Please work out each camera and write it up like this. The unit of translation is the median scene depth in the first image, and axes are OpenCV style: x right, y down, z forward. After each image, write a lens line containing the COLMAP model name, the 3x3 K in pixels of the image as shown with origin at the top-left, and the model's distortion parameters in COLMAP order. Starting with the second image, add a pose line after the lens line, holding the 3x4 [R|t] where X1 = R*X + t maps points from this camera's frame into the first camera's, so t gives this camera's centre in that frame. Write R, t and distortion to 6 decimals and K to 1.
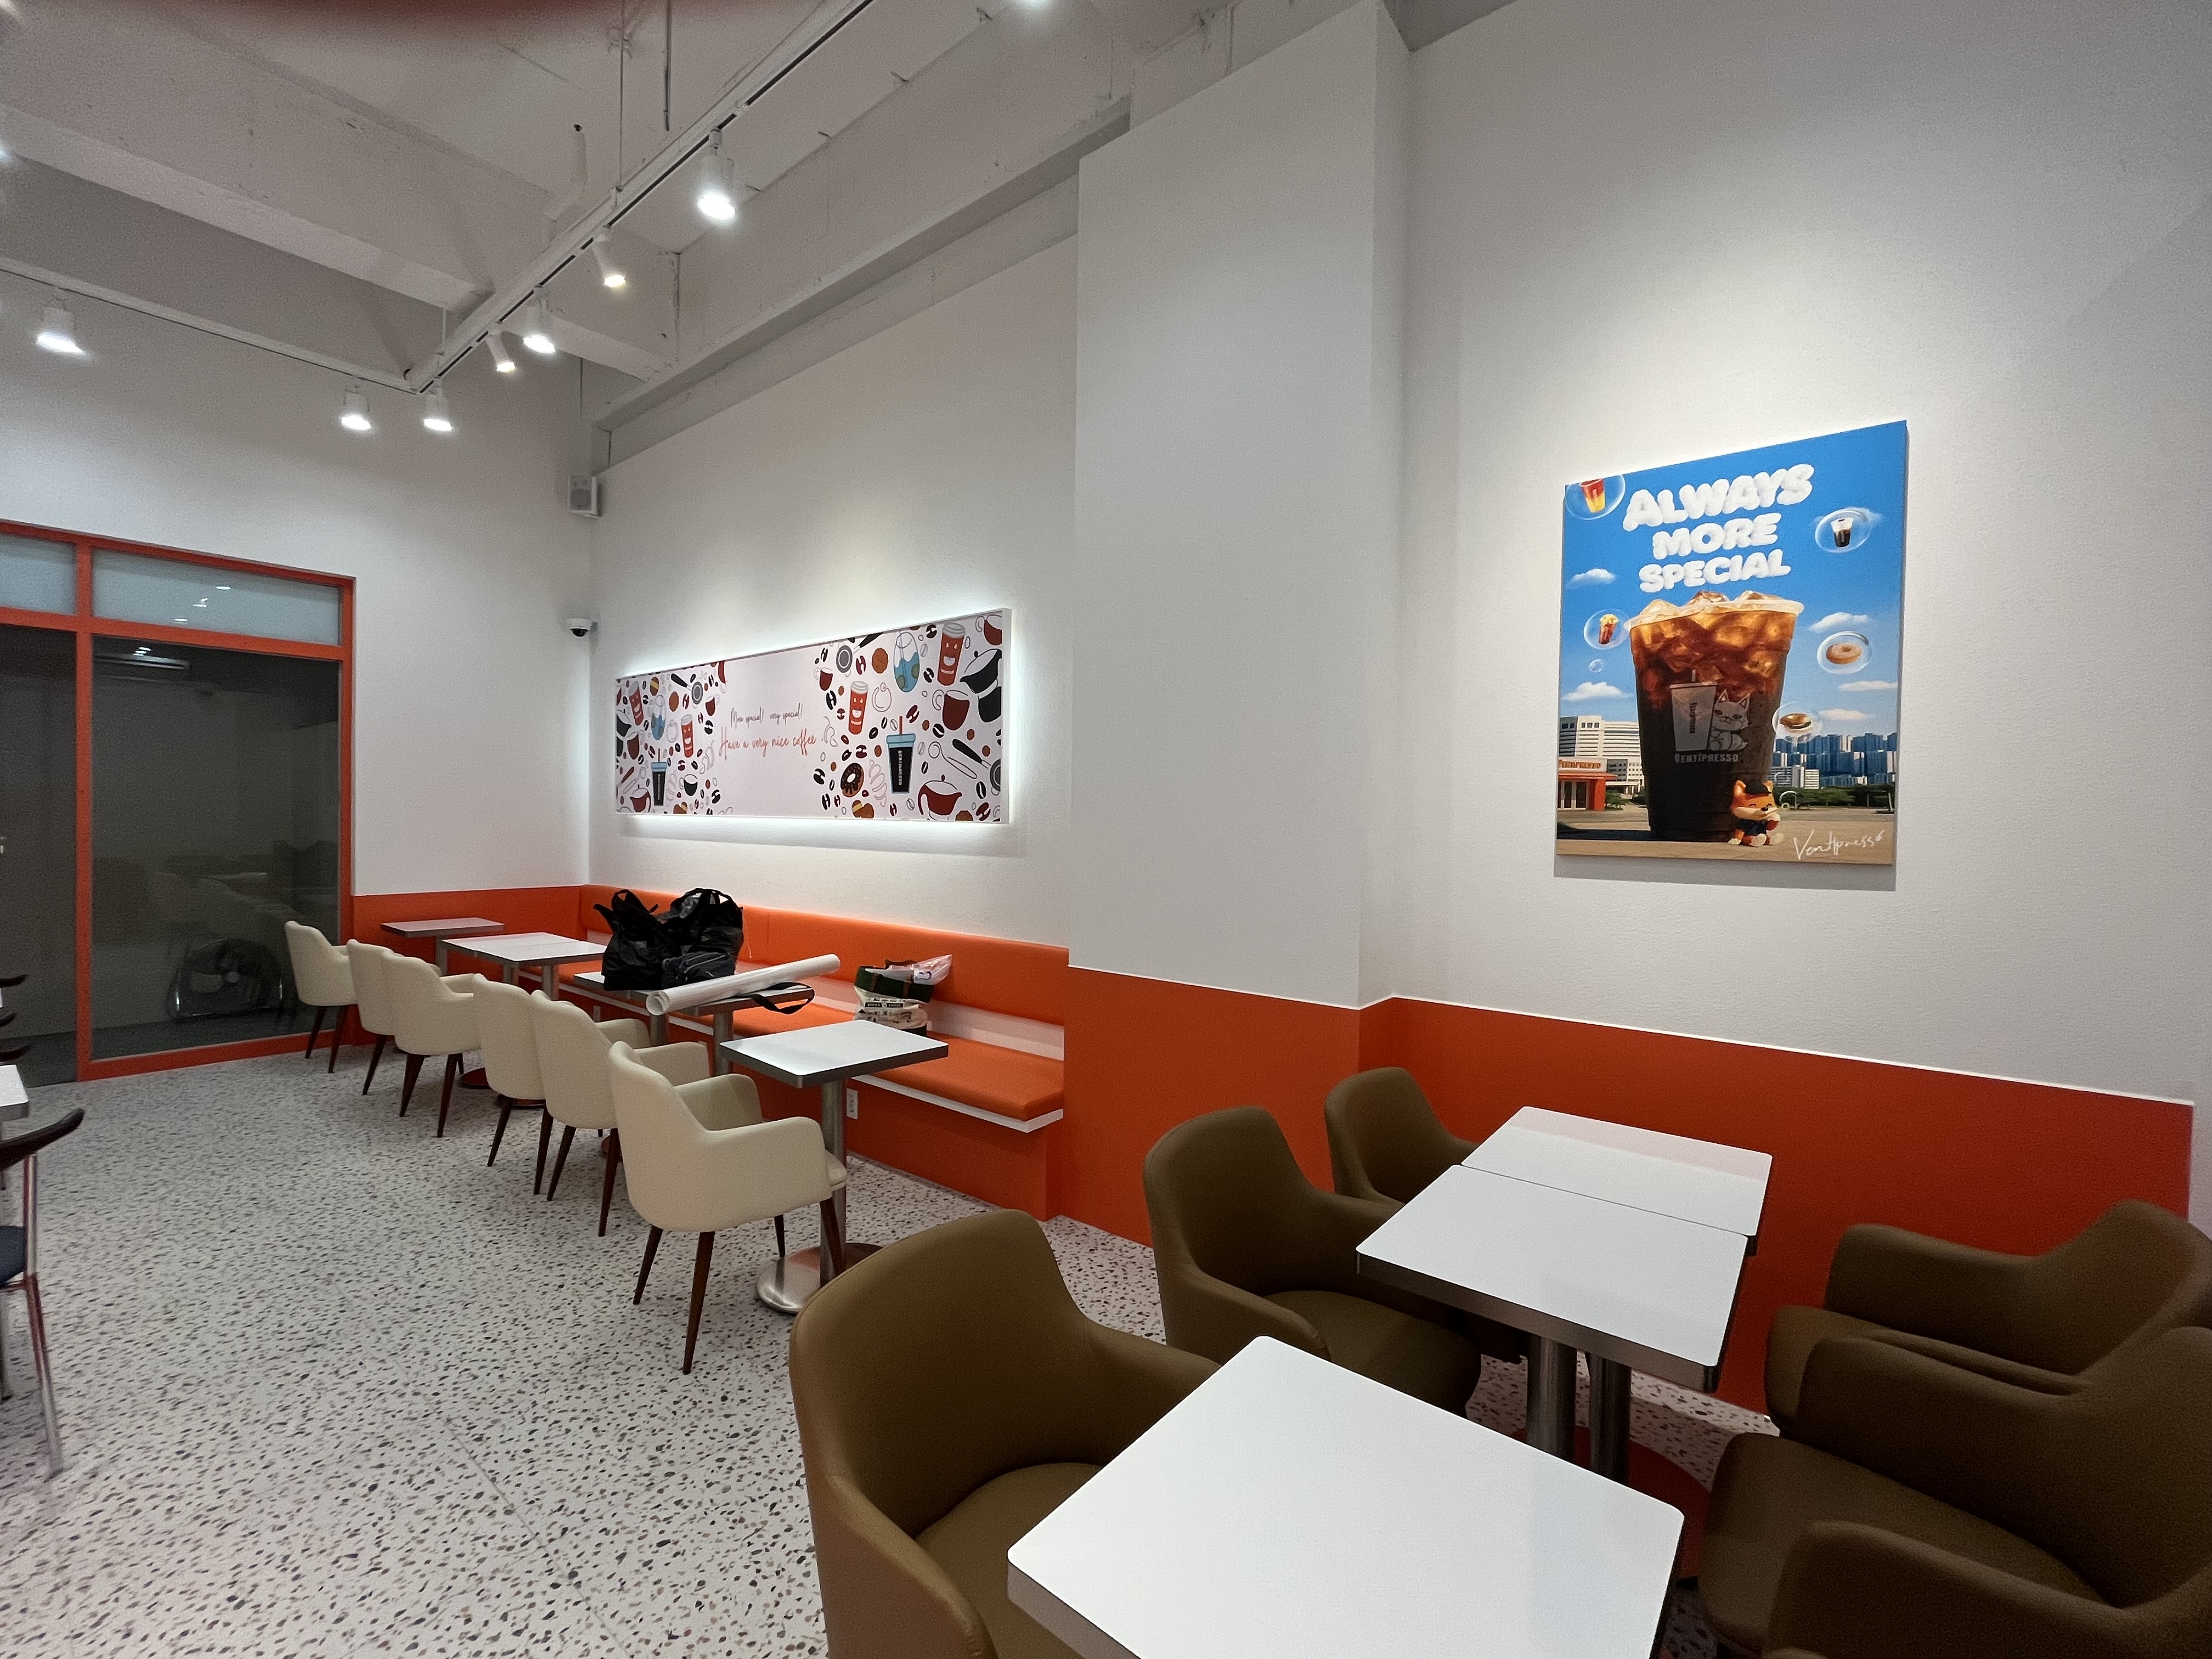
lens RADIAL K [[929.1, 0, 1097.2], [0, 929.1, 833.0], [0, 0, 1]] dist [-0.004616, 0.000378]
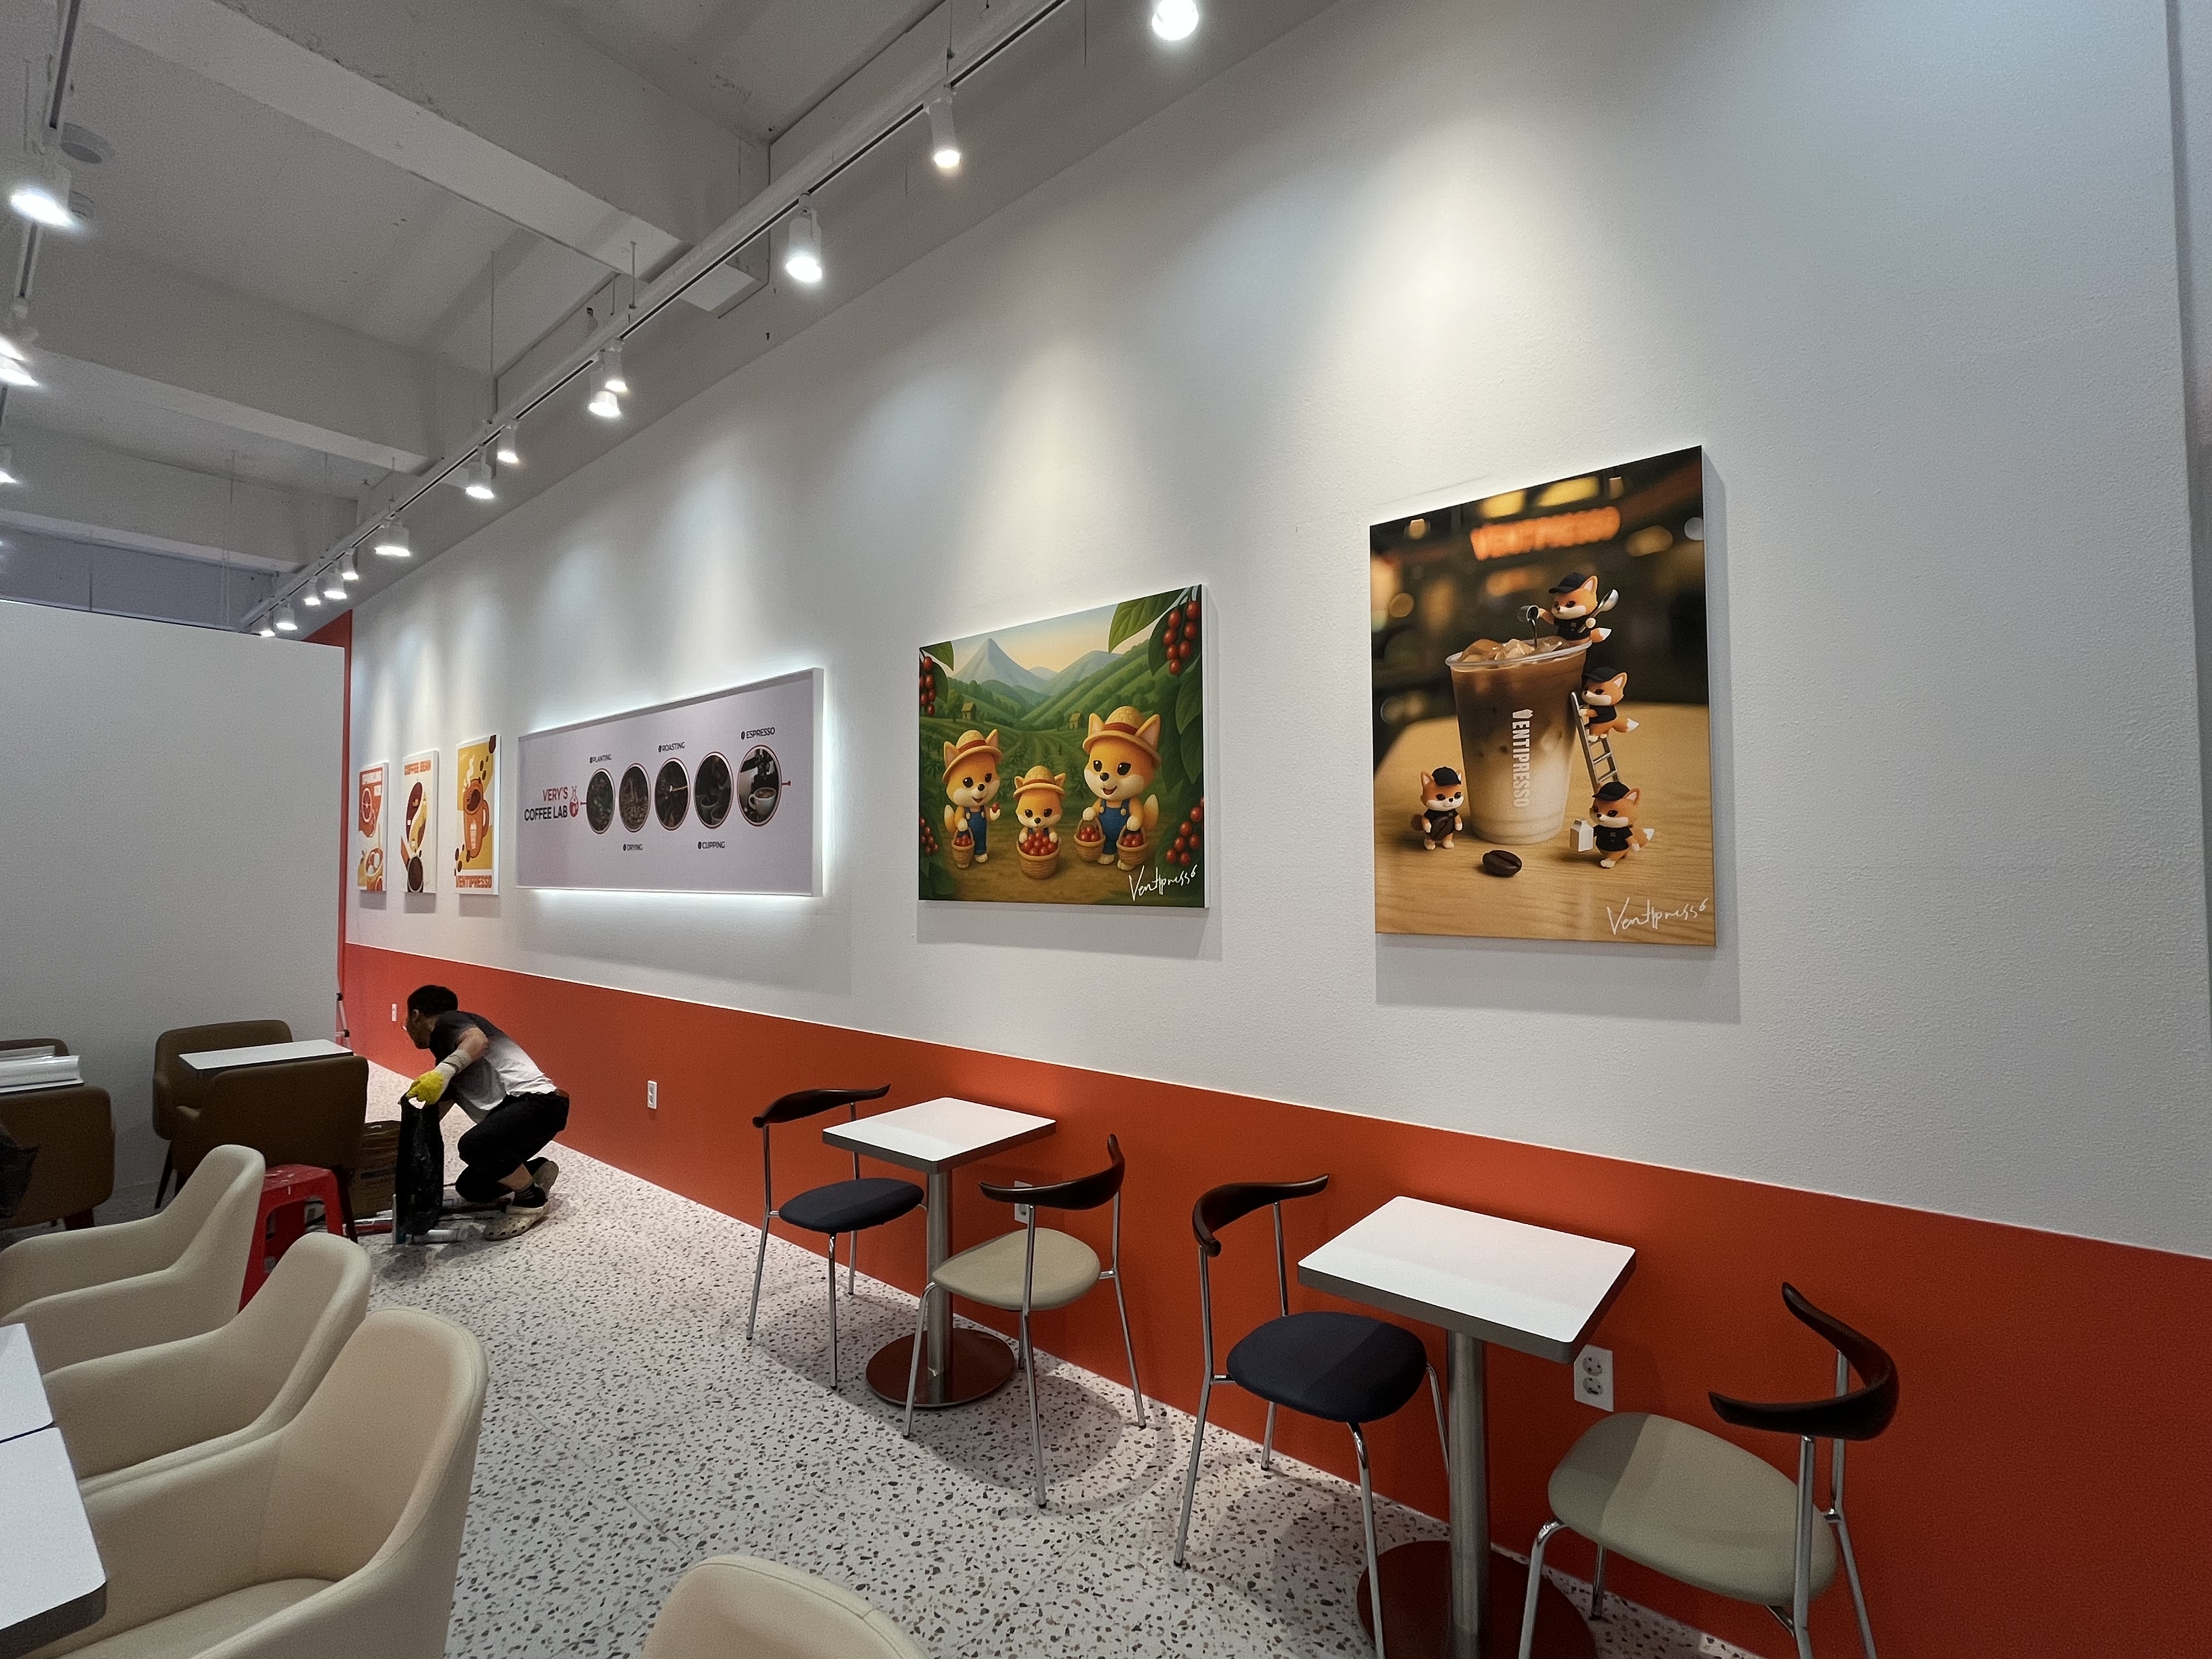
lens RADIAL K [[962.6, 0, 1100.3], [0, 962.6, 832.9], [0, 0, 1]] dist [-0.002818, 0.000408]
pose [[-0.999920, -0.009682, 0.008088, -0.801994], [-0.009795, 0.999853, -0.014045, -0.053214], [-0.007951, -0.014123, -0.999869, 1.206270]]
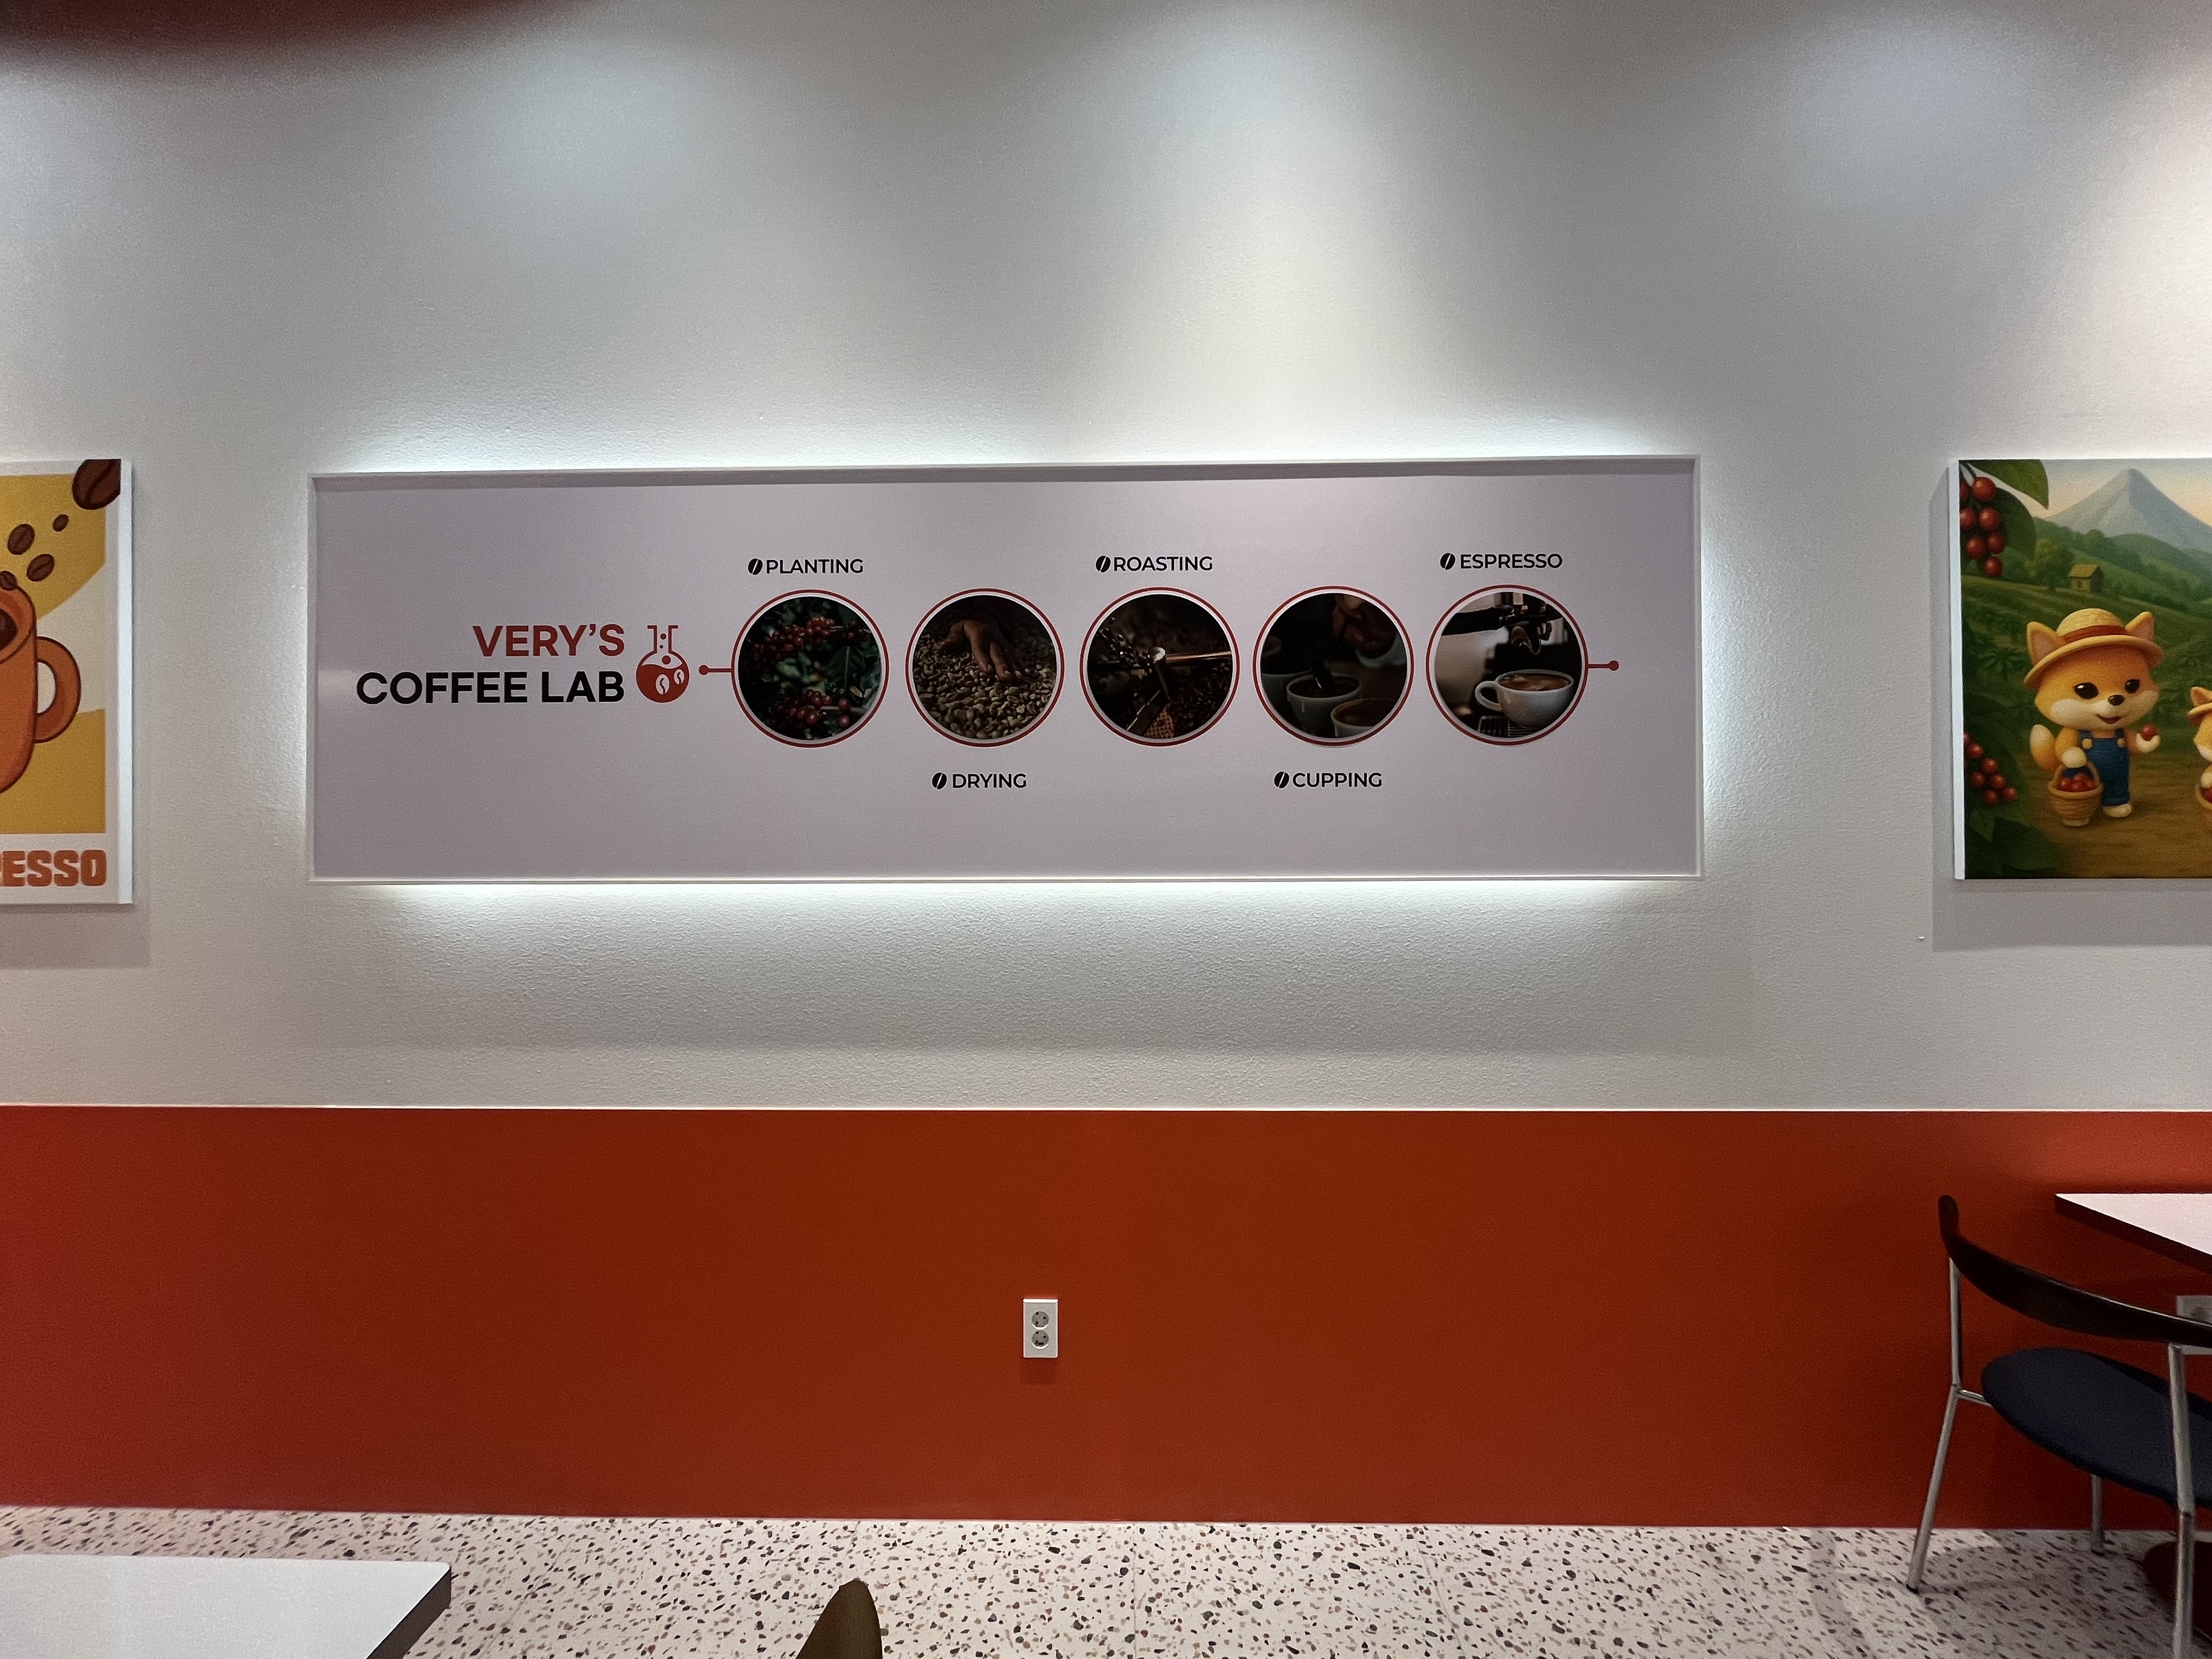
lens RADIAL K [[929.1, 0, 1094.2], [0, 929.1, 830.9], [0, 0, 1]] dist [-0.004616, 0.000378]
pose [[-0.791065, -0.016621, -0.611506, -0.002375], [-0.019853, 0.999802, -0.001494, -0.021601], [0.611410, 0.010959, -0.791238, 0.495775]]
